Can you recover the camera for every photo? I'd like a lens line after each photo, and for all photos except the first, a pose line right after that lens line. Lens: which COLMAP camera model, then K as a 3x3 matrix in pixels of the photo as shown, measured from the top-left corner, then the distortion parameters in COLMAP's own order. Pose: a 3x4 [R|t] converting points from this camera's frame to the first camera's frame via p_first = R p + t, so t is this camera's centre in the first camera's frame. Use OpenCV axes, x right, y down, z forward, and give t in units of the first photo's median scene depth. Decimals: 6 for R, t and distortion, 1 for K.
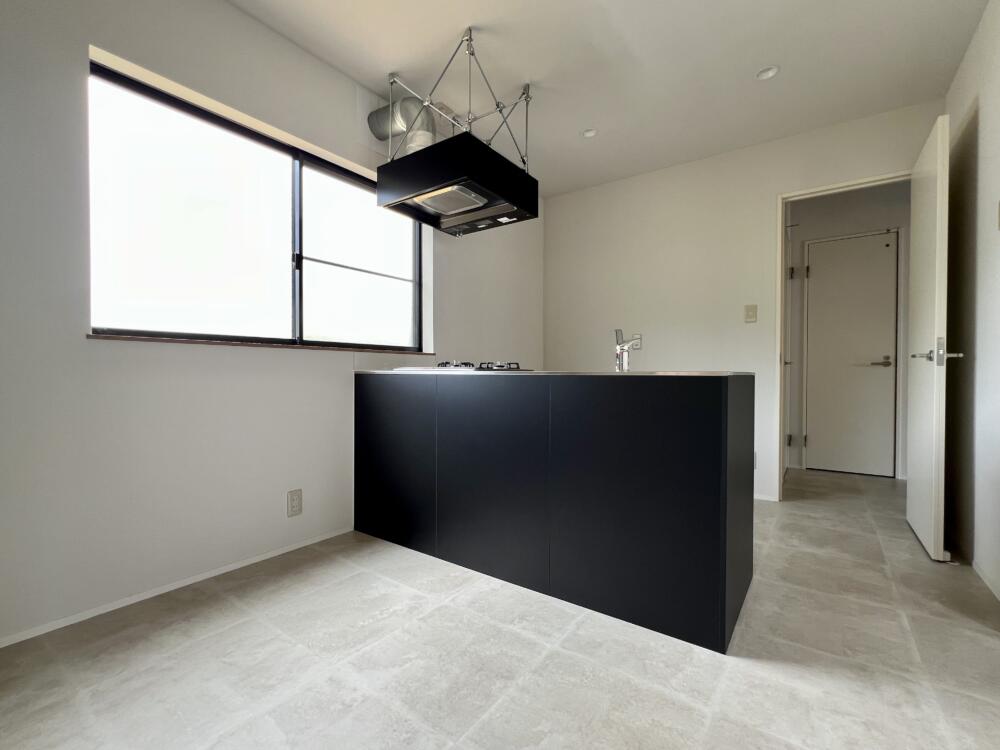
lens RADIAL K [[448.7, 0, 497.5], [0, 448.7, 375.6], [0, 0, 1]] dist [-0.003283, -0.000184]
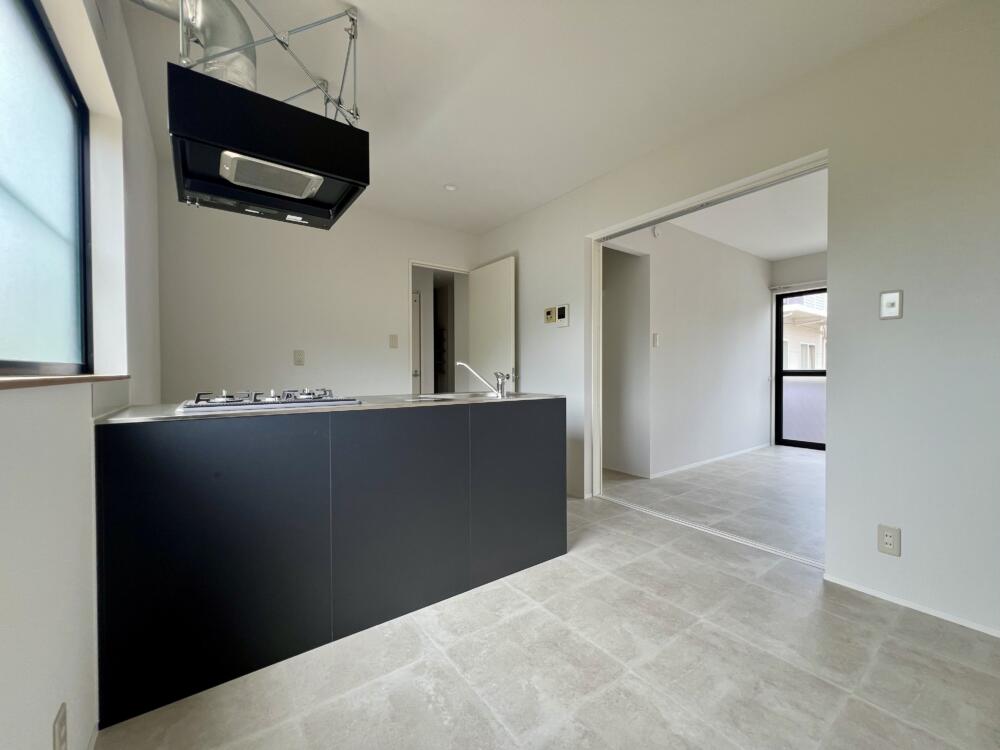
lens RADIAL K [[404.6, 0, 497.7], [0, 404.6, 373.9], [0, 0, 1]] dist [-0.000771, -0.000248]
pose [[0.306785, -0.012520, 0.951696, -0.979056], [0.010616, 0.999896, 0.009732, -0.099425], [-0.951719, 0.007117, 0.306887, 0.673519]]
